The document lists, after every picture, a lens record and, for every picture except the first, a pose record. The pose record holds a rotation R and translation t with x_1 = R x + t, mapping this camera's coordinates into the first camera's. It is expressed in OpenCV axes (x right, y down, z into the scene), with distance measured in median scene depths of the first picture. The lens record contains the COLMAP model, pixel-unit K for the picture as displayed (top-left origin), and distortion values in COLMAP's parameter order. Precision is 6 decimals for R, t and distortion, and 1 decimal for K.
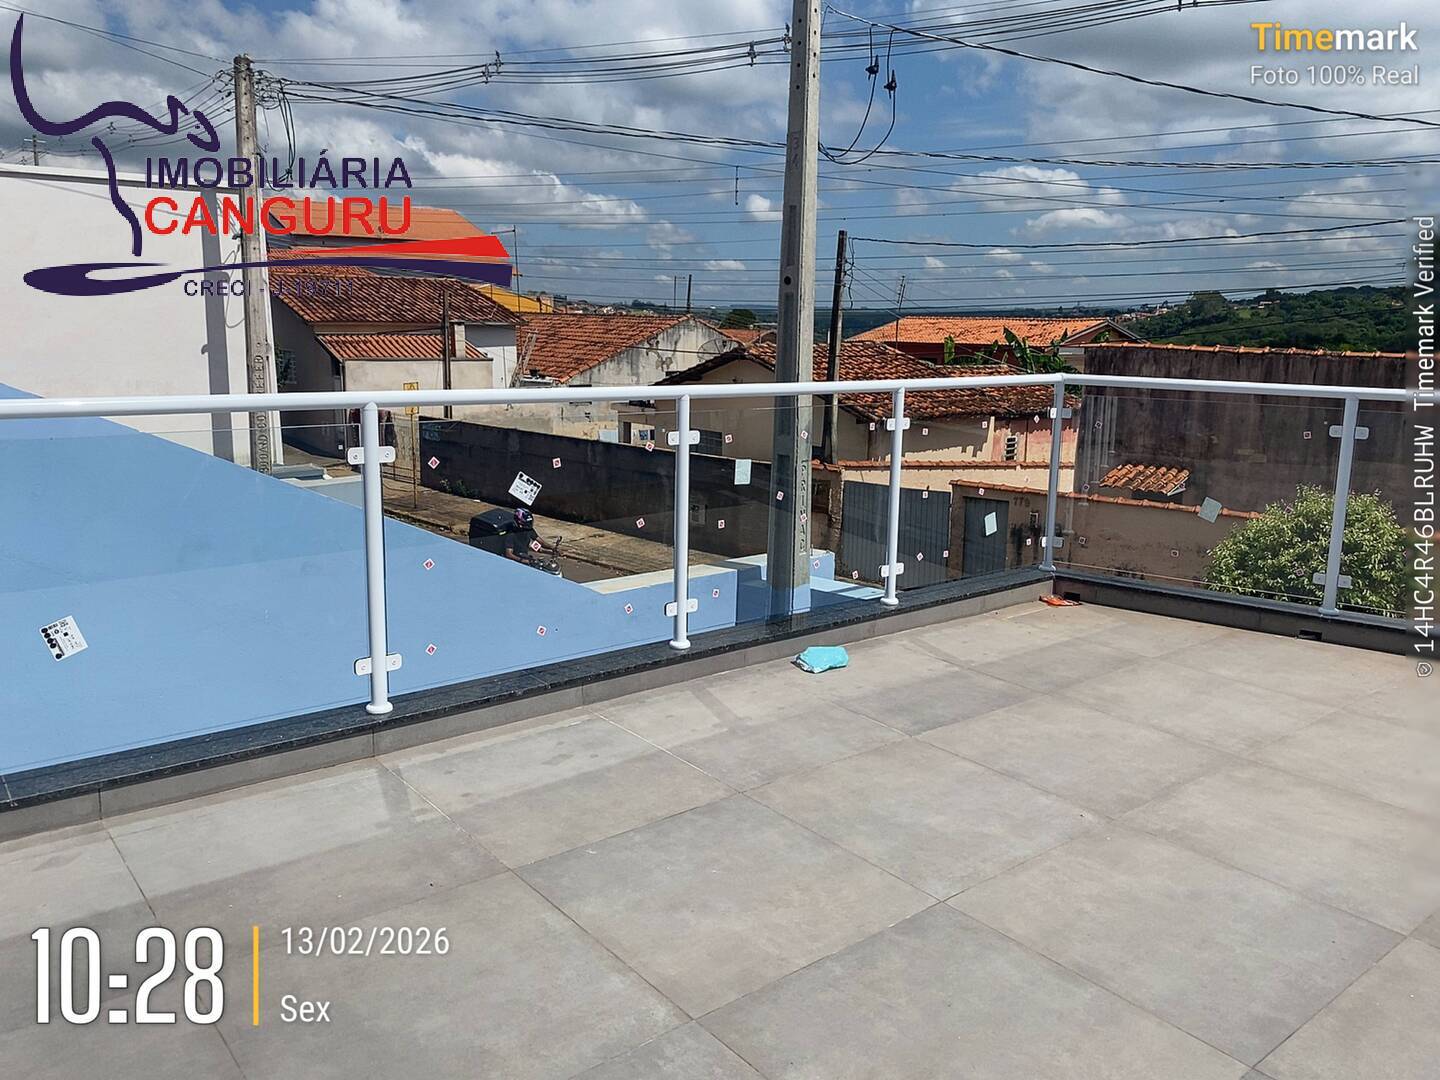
lens RADIAL K [[1092.0, 0, 725.1], [0, 1092.0, 523.8], [0, 0, 1]] dist [0.044832, -0.057128]
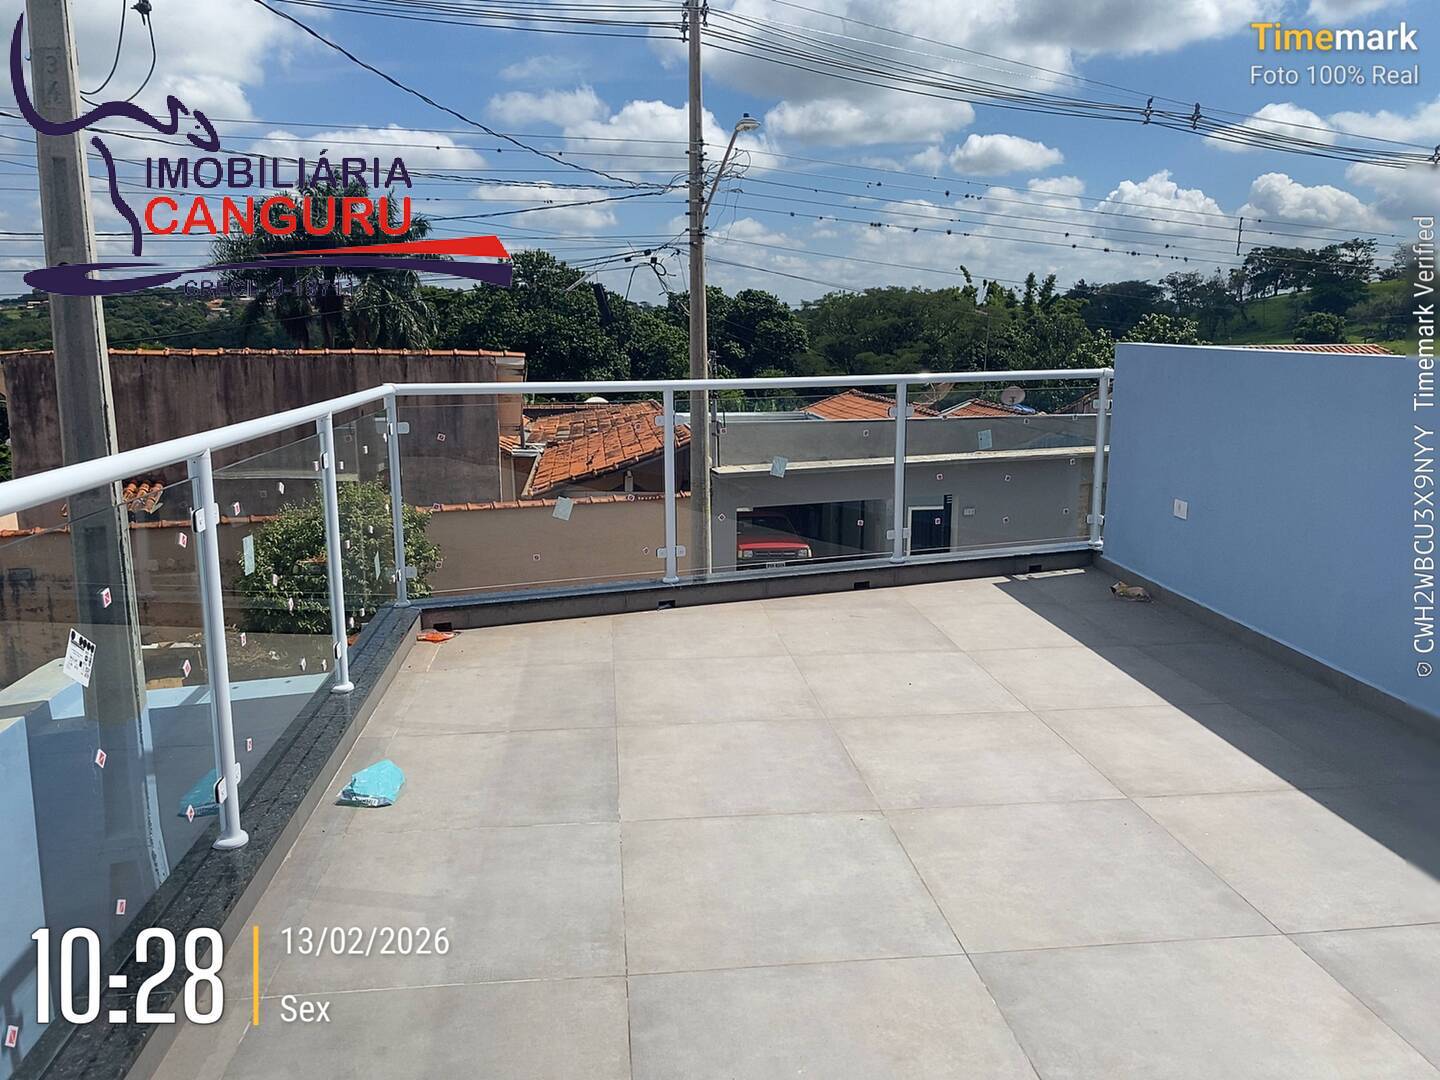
lens RADIAL K [[1092.0, 0, 714.5], [0, 1092.0, 533.8], [0, 0, 1]] dist [0.044832, -0.057128]
pose [[0.545850, -0.177225, 0.818926, -0.387014], [0.170176, 0.980453, 0.098751, -0.081345], [-0.820419, 0.085458, 0.565340, 0.396379]]
